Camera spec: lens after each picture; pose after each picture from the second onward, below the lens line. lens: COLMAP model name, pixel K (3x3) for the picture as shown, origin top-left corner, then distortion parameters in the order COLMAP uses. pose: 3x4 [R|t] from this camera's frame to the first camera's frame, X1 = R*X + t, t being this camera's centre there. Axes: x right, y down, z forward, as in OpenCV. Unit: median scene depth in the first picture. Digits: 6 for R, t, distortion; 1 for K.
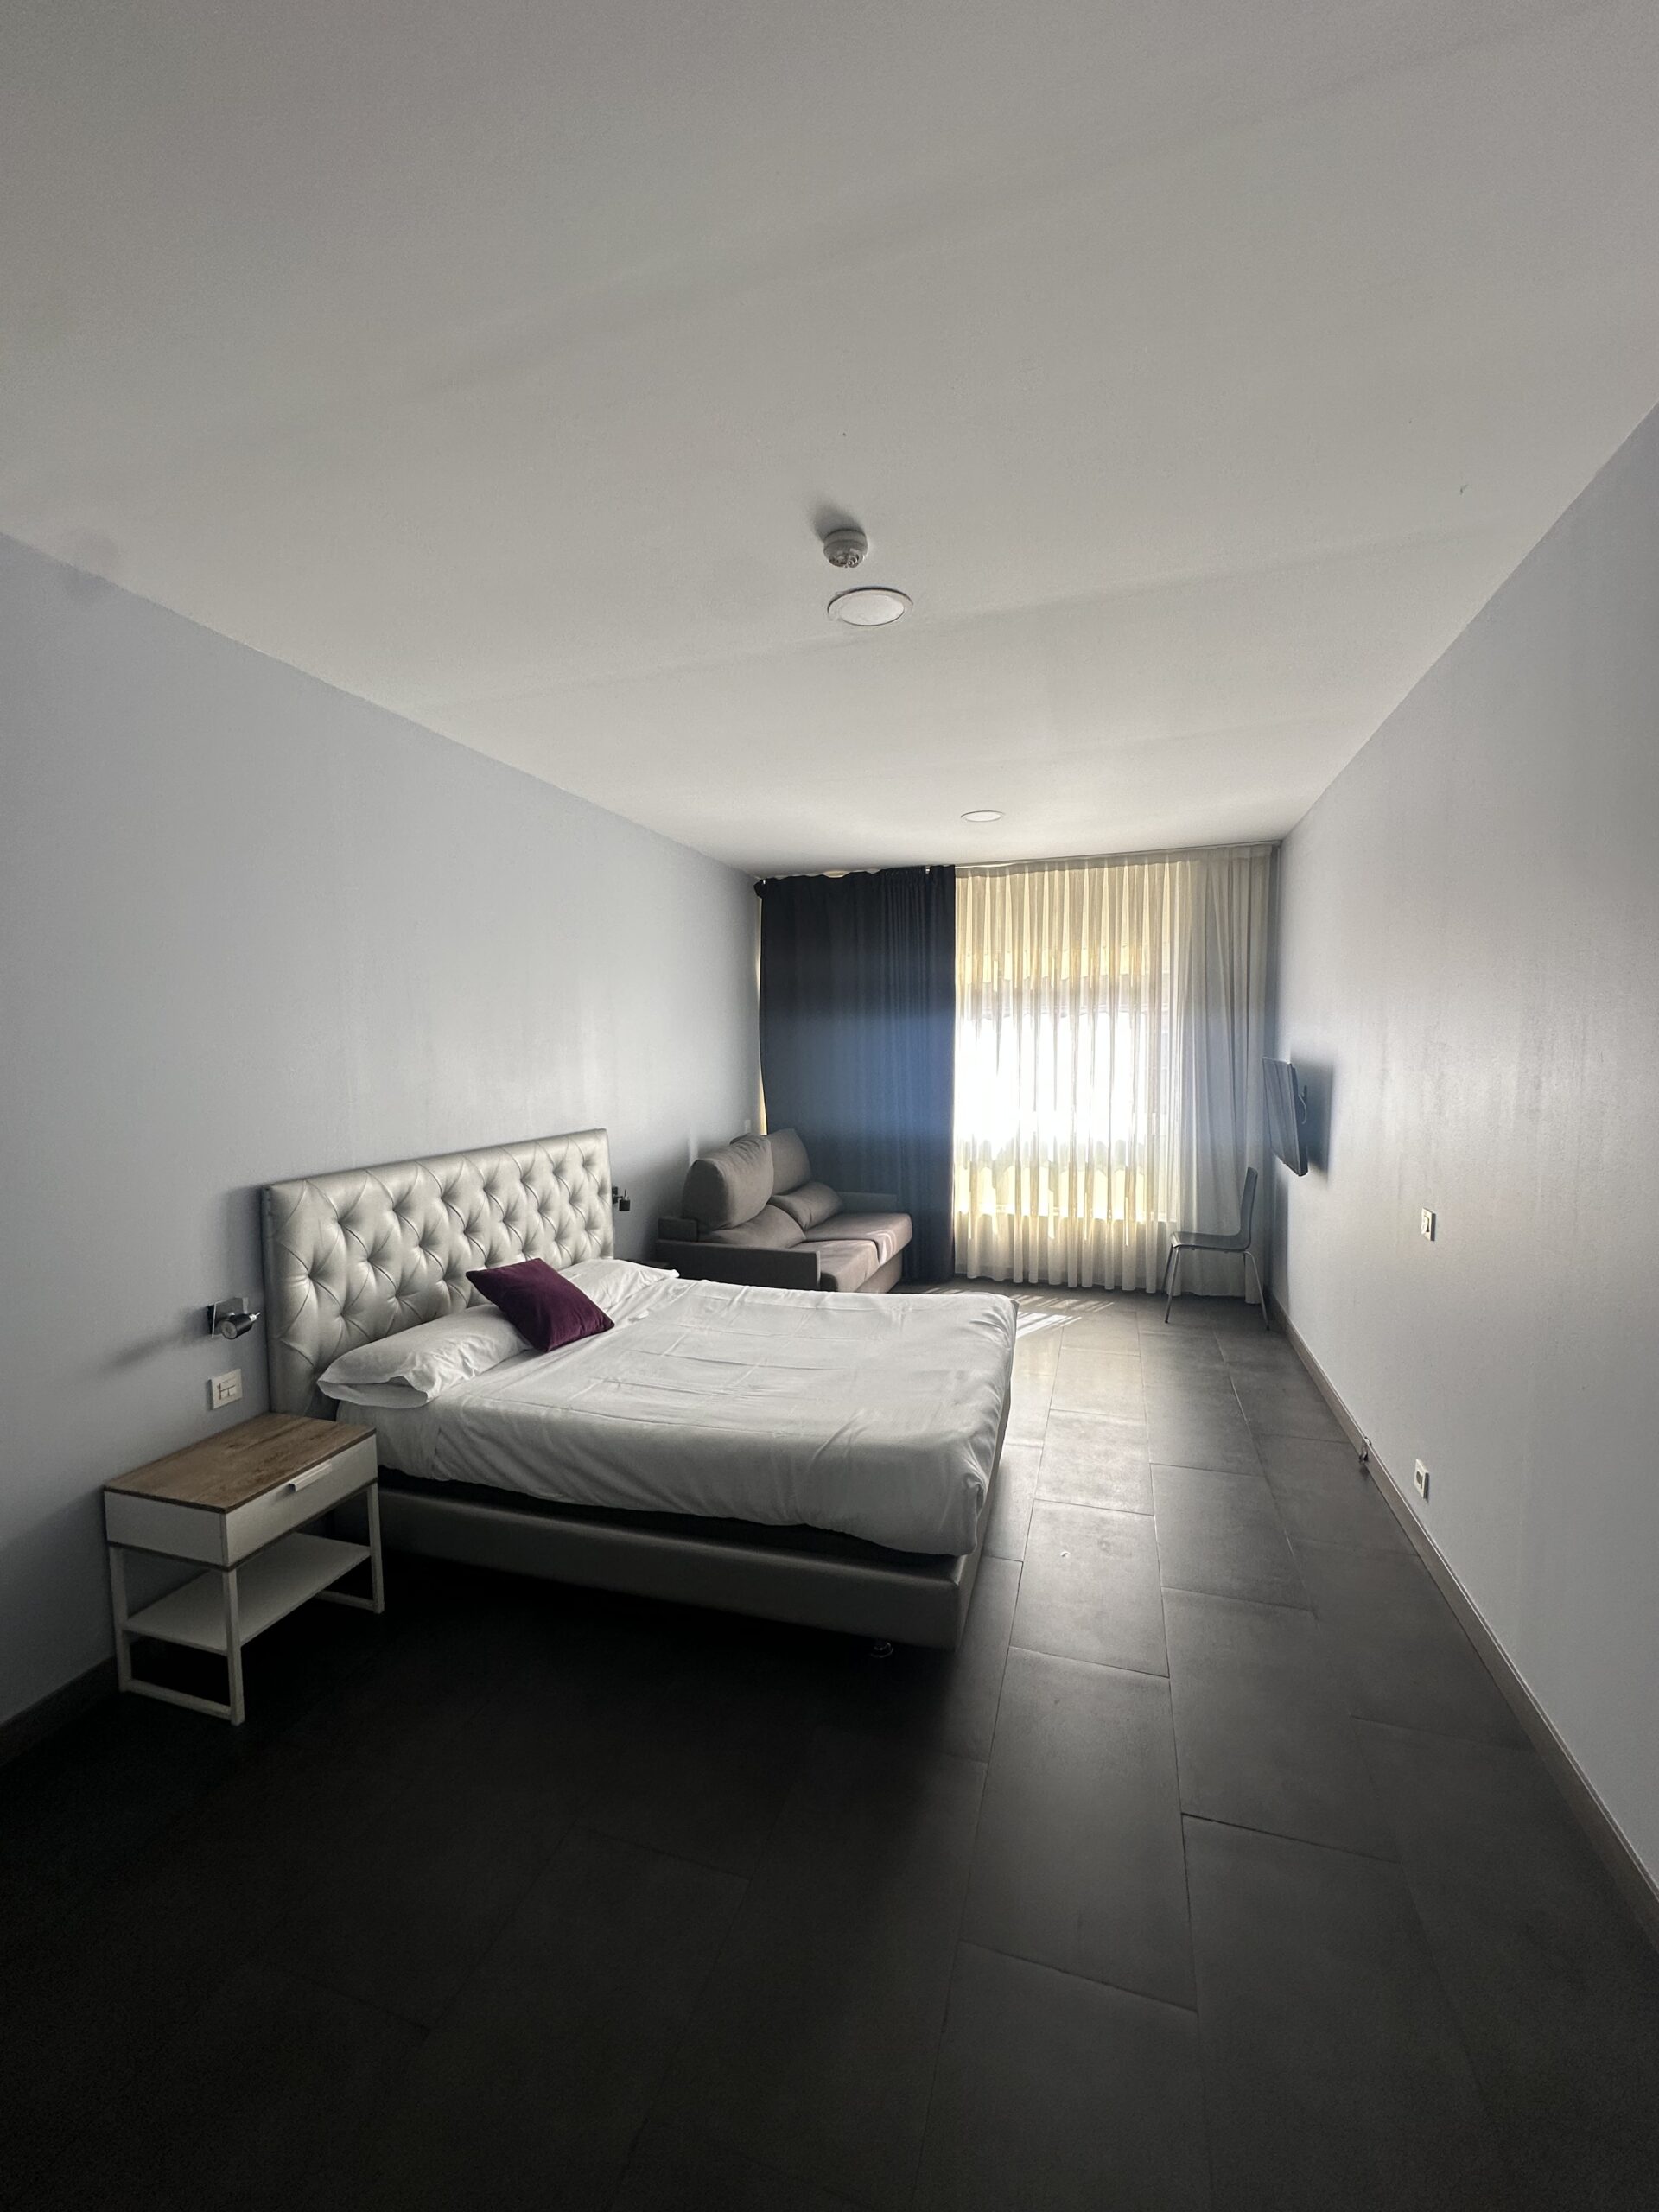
lens RADIAL K [[878.4, 0, 829.5], [0, 878.4, 1106.0], [0, 0, 1]] dist [0.001704, 0.000294]
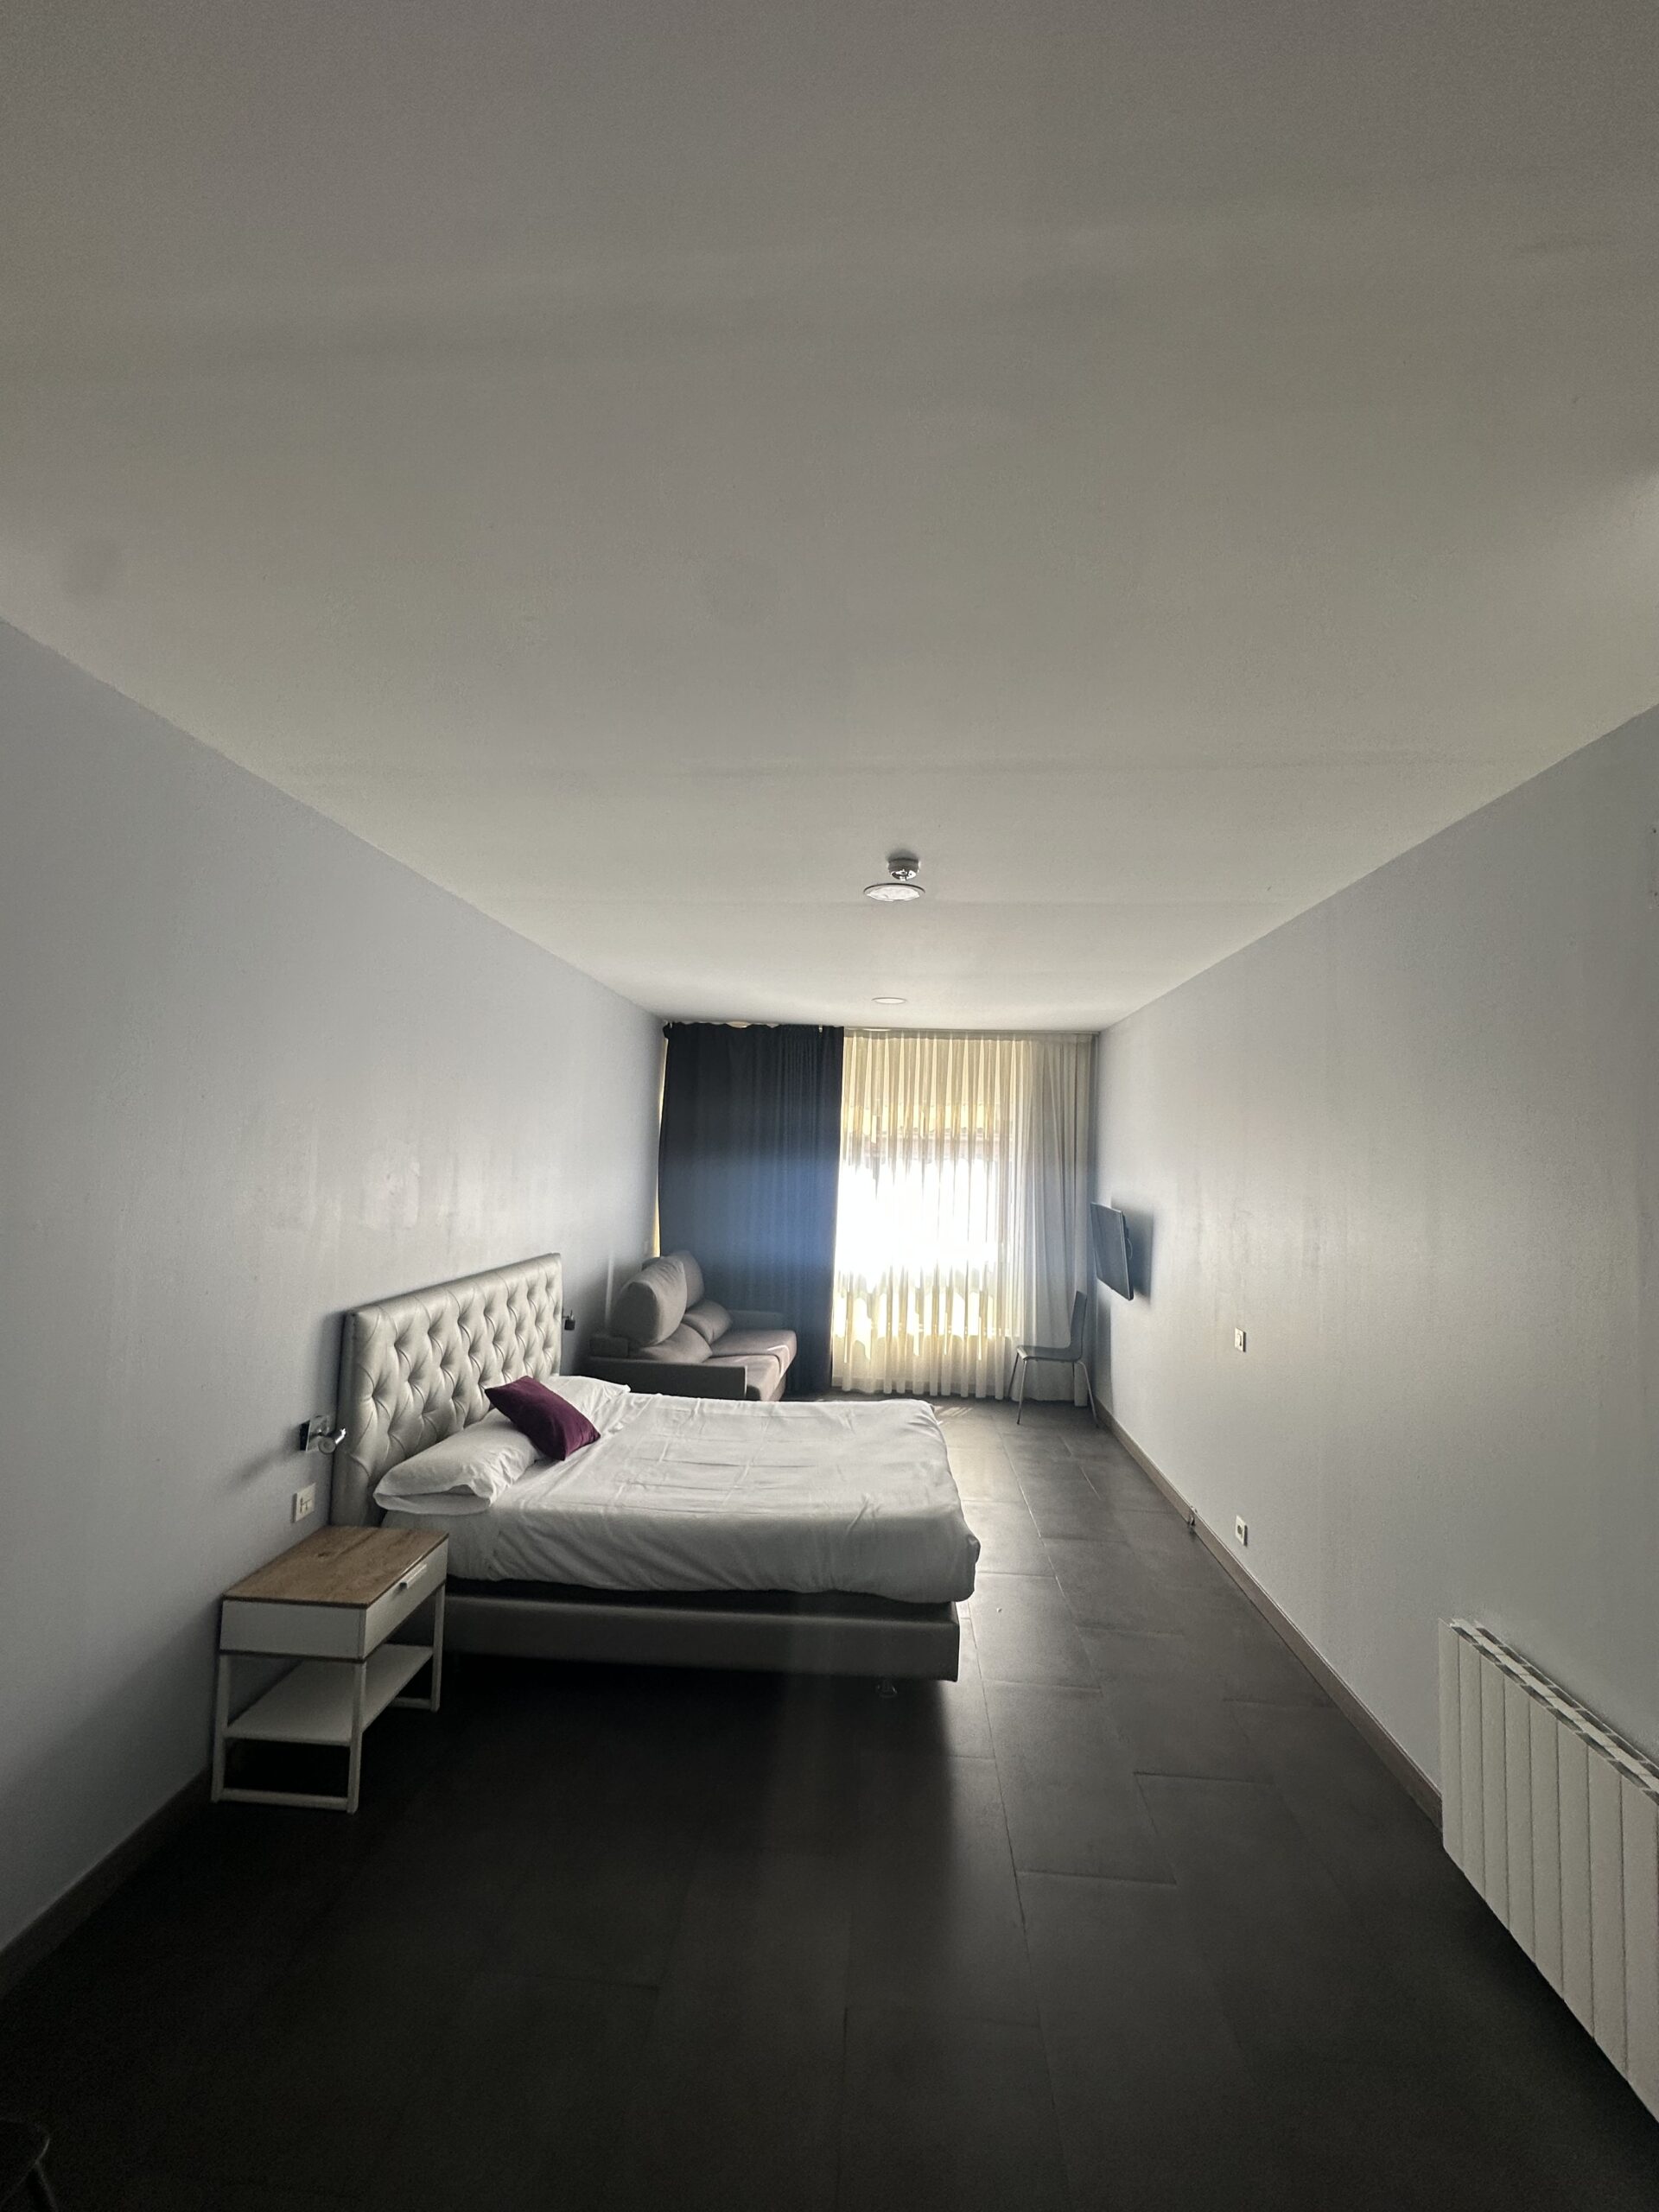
lens RADIAL K [[878.4, 0, 829.5], [0, 878.4, 1106.0], [0, 0, 1]] dist [0.001704, 0.000294]
pose [[0.969687, 0.056748, 0.237670, -0.276317], [-0.026834, 0.991506, -0.127259, -0.035043], [-0.242873, 0.117023, 0.962974, -0.211968]]
